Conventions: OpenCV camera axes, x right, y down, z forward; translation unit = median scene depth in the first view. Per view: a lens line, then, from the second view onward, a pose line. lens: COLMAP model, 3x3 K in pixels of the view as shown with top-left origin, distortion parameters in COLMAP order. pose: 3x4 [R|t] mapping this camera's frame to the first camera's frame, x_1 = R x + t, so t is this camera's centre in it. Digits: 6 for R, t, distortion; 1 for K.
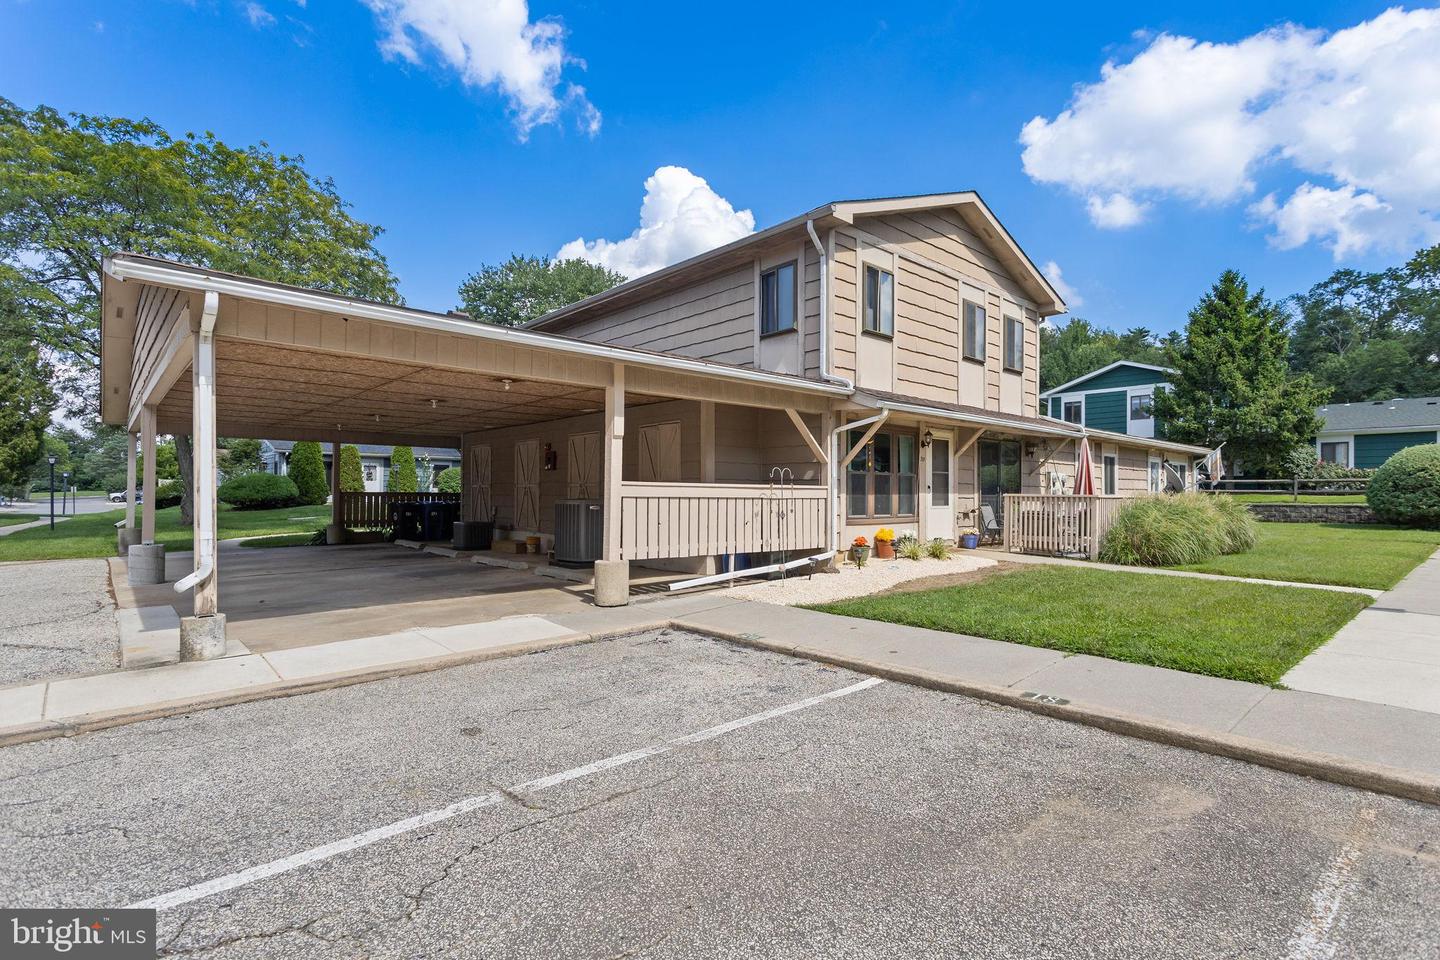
lens RADIAL K [[689.8, 0, 720.0], [0, 689.8, 480.0], [0, 0, 1]] dist [-0.001388, -0.000287]
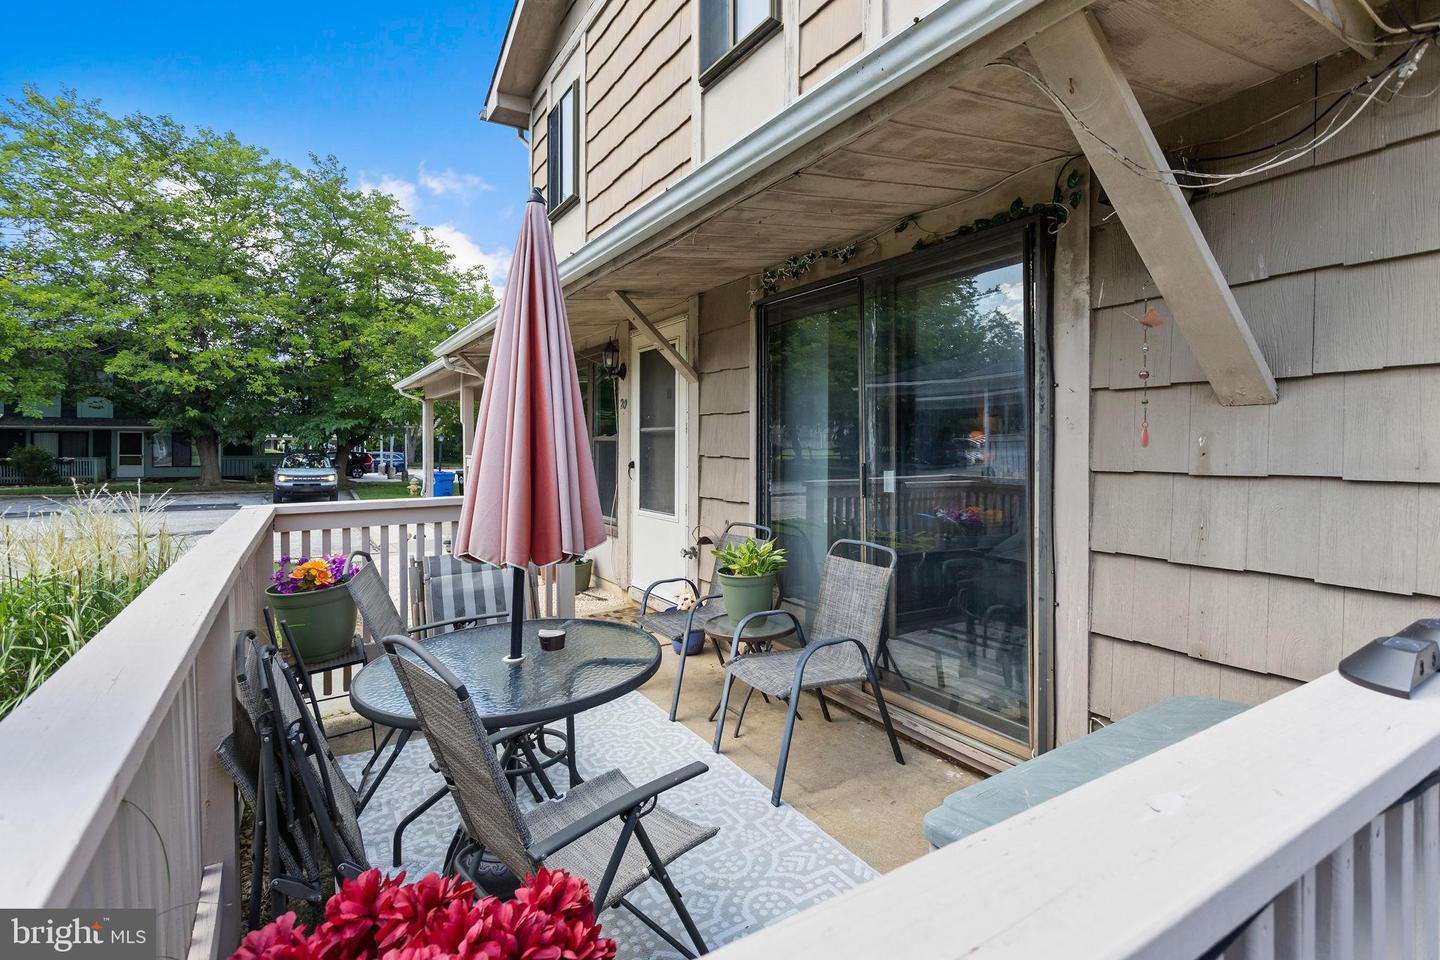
lens RADIAL K [[689.8, 0, 720.0], [0, 689.8, 480.0], [0, 0, 1]] dist [-0.001388, -0.000287]
pose [[-0.180348, 0.028489, -0.983190, 0.734114], [-0.003782, 0.999553, 0.029657, 0.006673], [0.983596, 0.009067, -0.180160, 1.138881]]
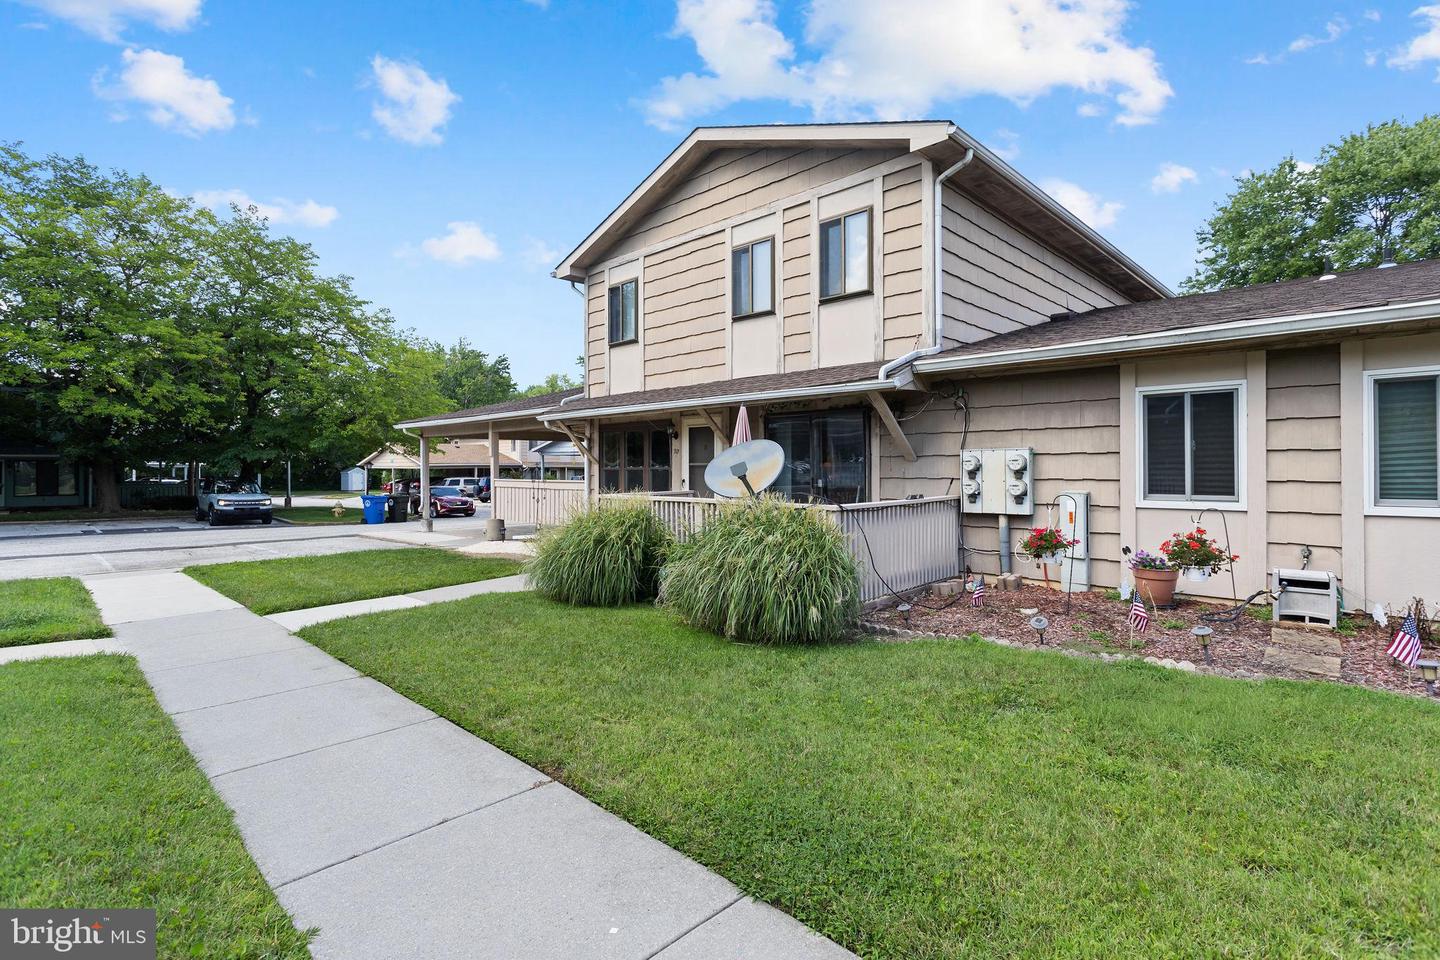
lens RADIAL K [[689.8, 0, 720.0], [0, 689.8, 480.0], [0, 0, 1]] dist [-0.001388, -0.000287]
pose [[0.062830, -0.003603, -0.998018, 1.229518], [0.008394, 0.999960, -0.003082, 0.012296], [0.997989, -0.008184, 0.062858, 0.992438]]
